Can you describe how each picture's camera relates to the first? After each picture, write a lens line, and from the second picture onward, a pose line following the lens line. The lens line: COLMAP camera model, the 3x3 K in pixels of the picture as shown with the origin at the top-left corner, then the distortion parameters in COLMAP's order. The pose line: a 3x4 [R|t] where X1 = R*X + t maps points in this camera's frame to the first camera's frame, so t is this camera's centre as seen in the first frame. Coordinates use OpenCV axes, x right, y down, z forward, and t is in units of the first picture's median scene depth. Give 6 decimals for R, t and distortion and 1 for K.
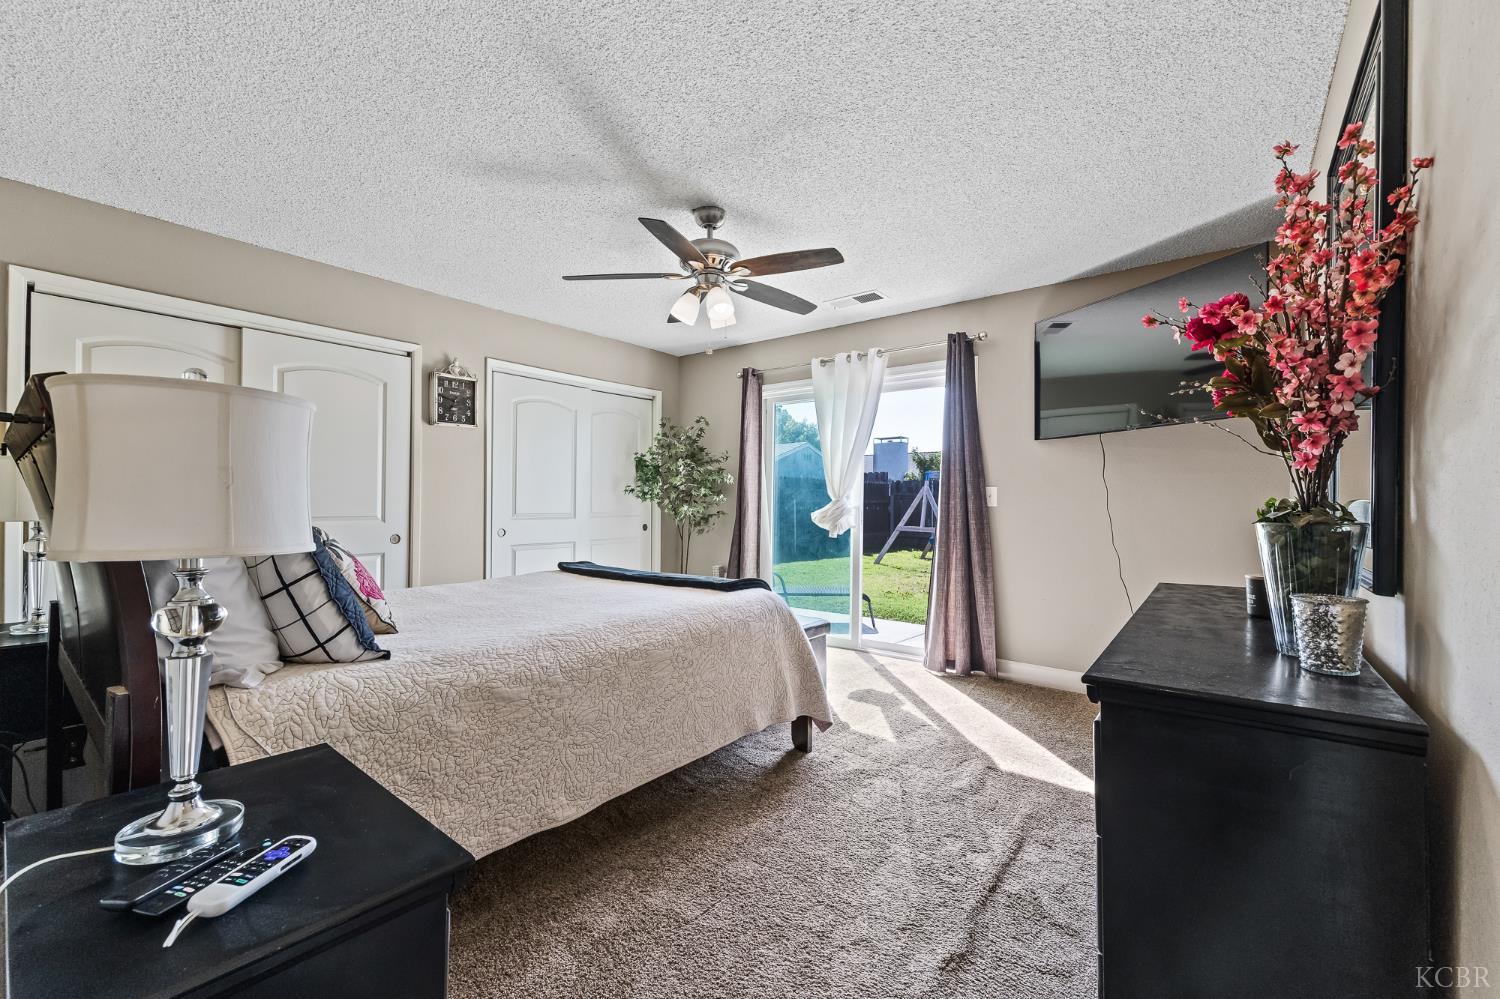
lens RADIAL K [[607.3, 0, 755.4], [0, 607.3, 495.0], [0, 0, 1]] dist [-0.000830, -0.000028]
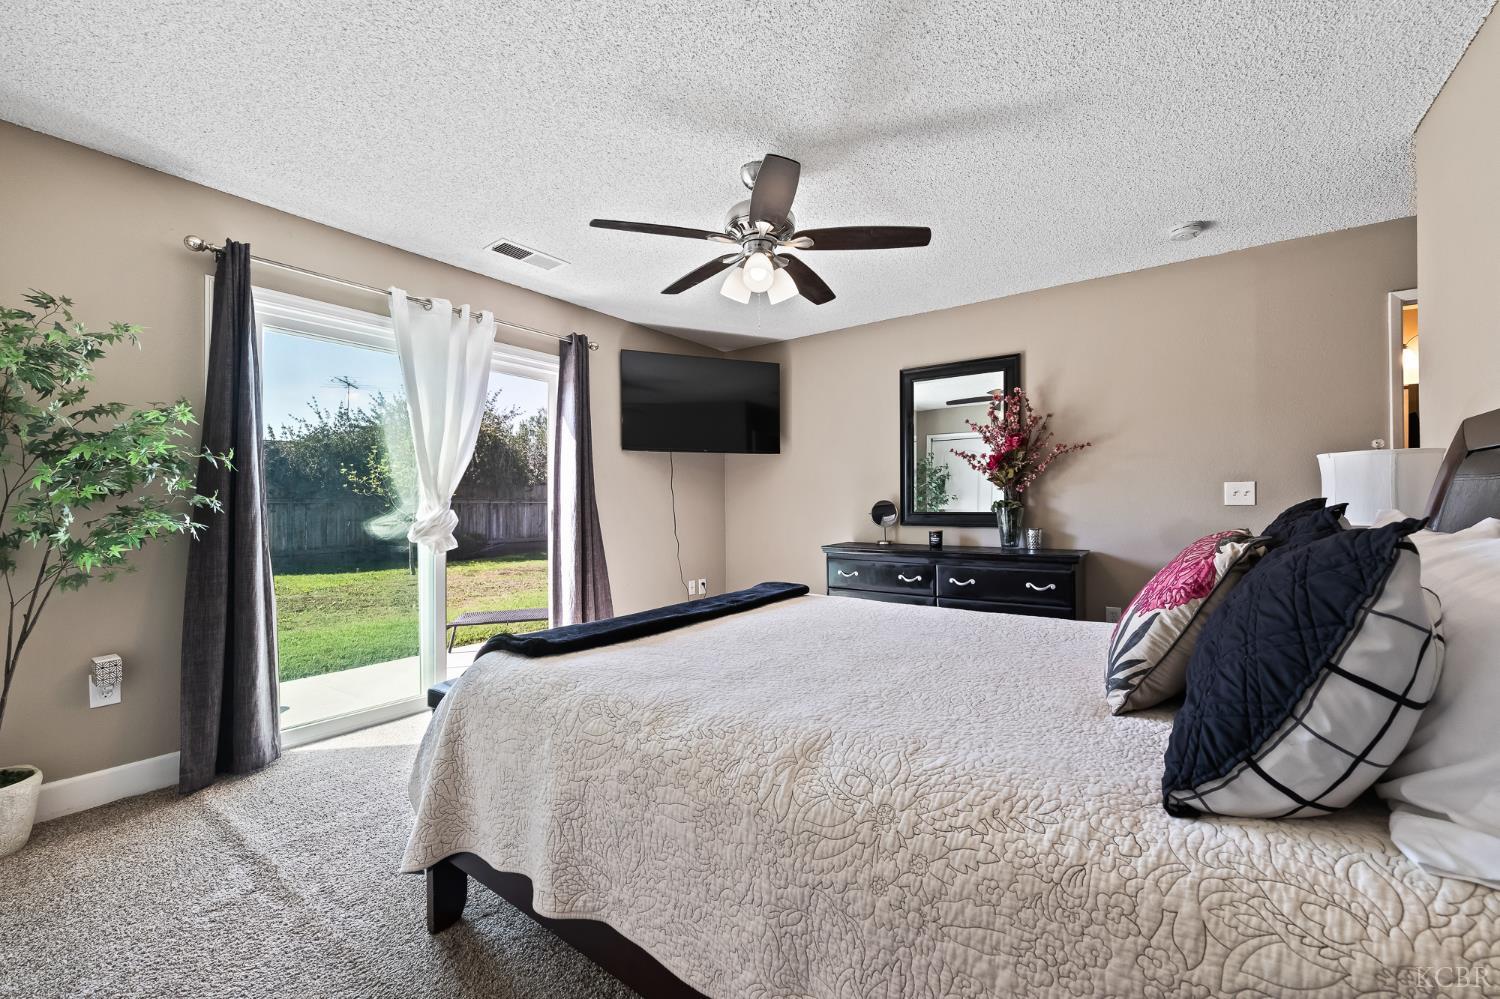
lens RADIAL K [[607.3, 0, 754.8], [0, 607.3, 505.6], [0, 0, 1]] dist [-0.000830, -0.000028]
pose [[-0.035037, -0.022796, 0.999126, -0.617382], [-0.012154, 0.999676, 0.022383, -0.010262], [-0.999312, -0.011359, -0.035303, 0.678119]]
